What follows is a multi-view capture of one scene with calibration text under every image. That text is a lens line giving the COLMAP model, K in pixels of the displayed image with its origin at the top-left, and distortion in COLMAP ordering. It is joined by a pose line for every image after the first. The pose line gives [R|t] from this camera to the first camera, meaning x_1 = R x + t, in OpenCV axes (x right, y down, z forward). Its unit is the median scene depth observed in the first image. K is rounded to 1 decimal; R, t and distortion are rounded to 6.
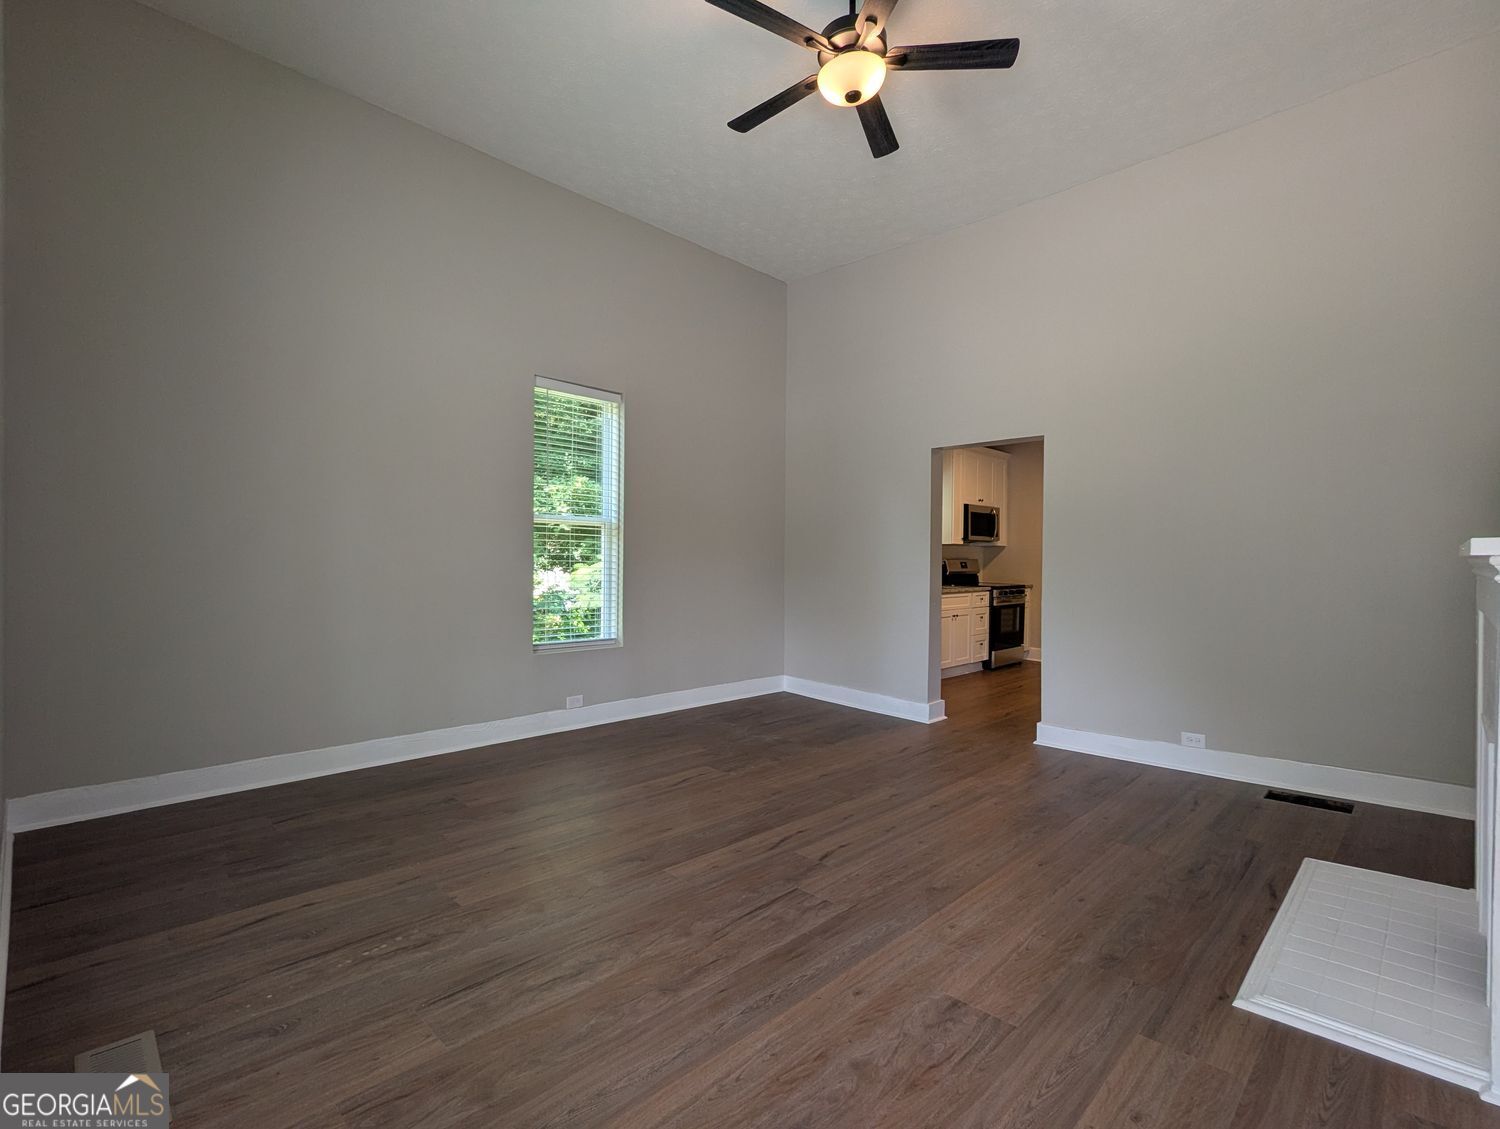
lens RADIAL K [[715.8, 0, 747.7], [0, 715.8, 564.8], [0, 0, 1]] dist [0.003458, 0.000932]
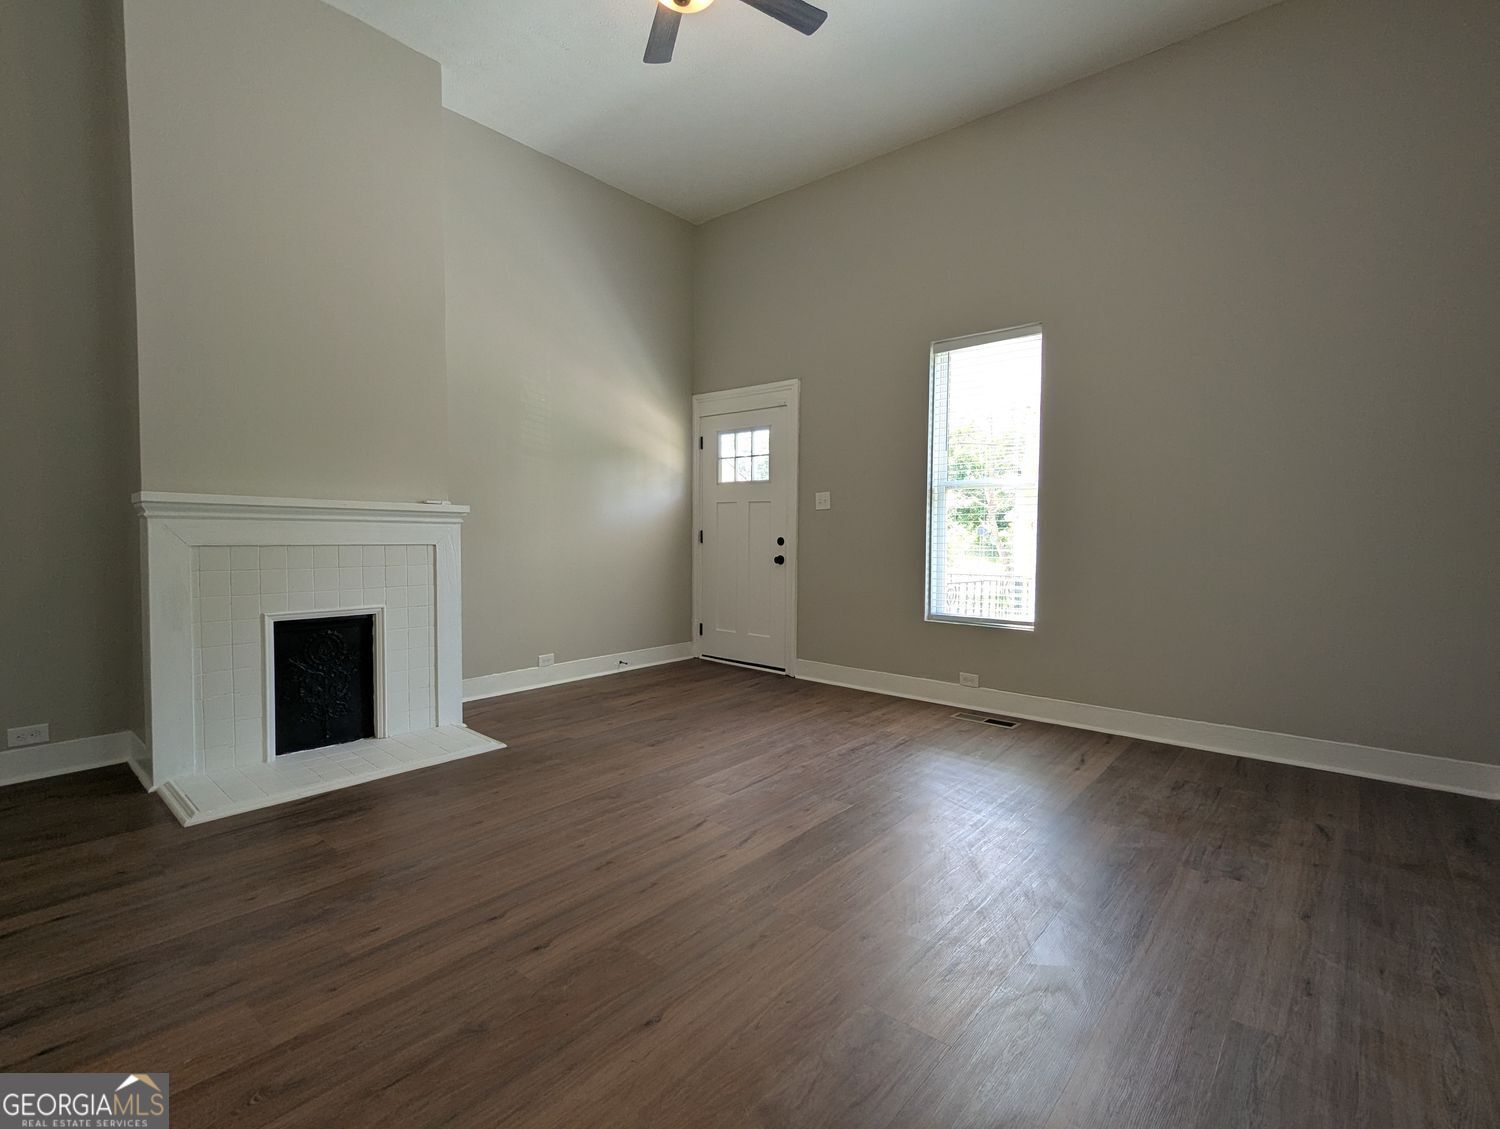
lens RADIAL K [[715.8, 0, 747.7], [0, 715.8, 564.8], [0, 0, 1]] dist [0.003458, 0.000932]
pose [[-0.997217, -0.016144, -0.072783, 0.112502], [-0.020040, 0.998387, 0.053116, 0.008244], [0.071808, 0.054427, -0.995932, 1.835936]]
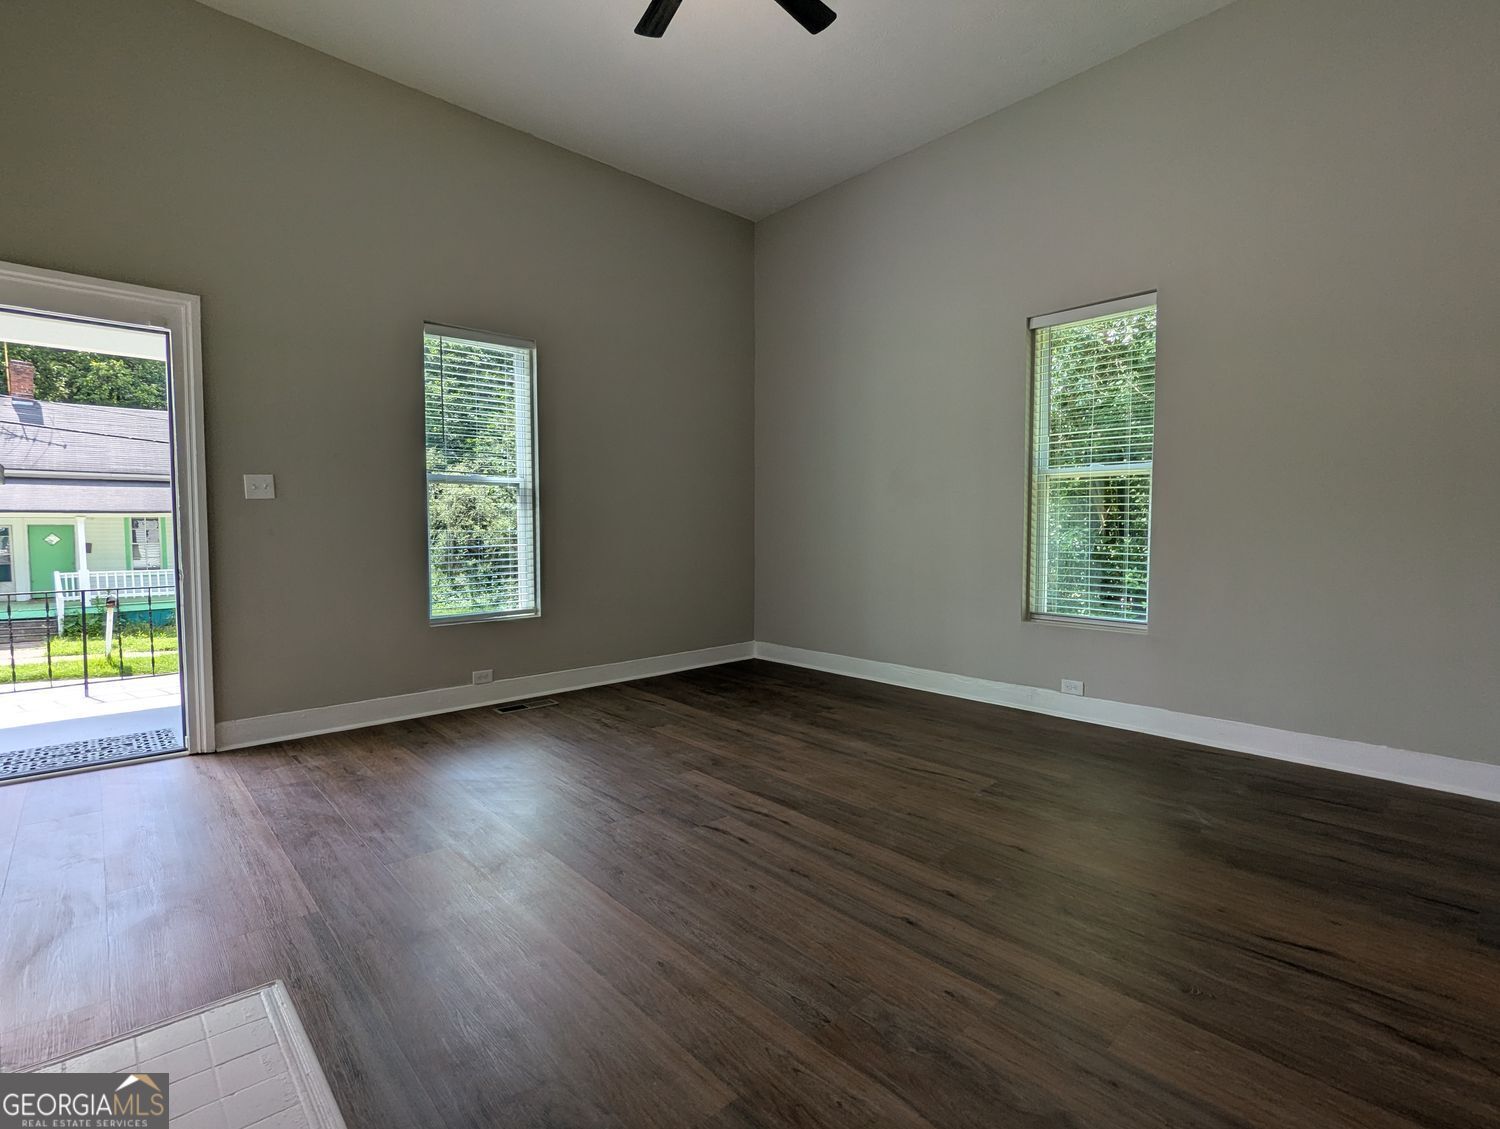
lens RADIAL K [[714.3, 0, 749.5], [0, 714.3, 549.8], [0, 0, 1]] dist [0.025909, 0.000427]
pose [[-0.040552, 0.021656, -0.998943, 0.988129], [-0.006080, 0.999741, 0.021920, 0.017286], [0.999159, 0.006963, -0.040410, 1.024272]]
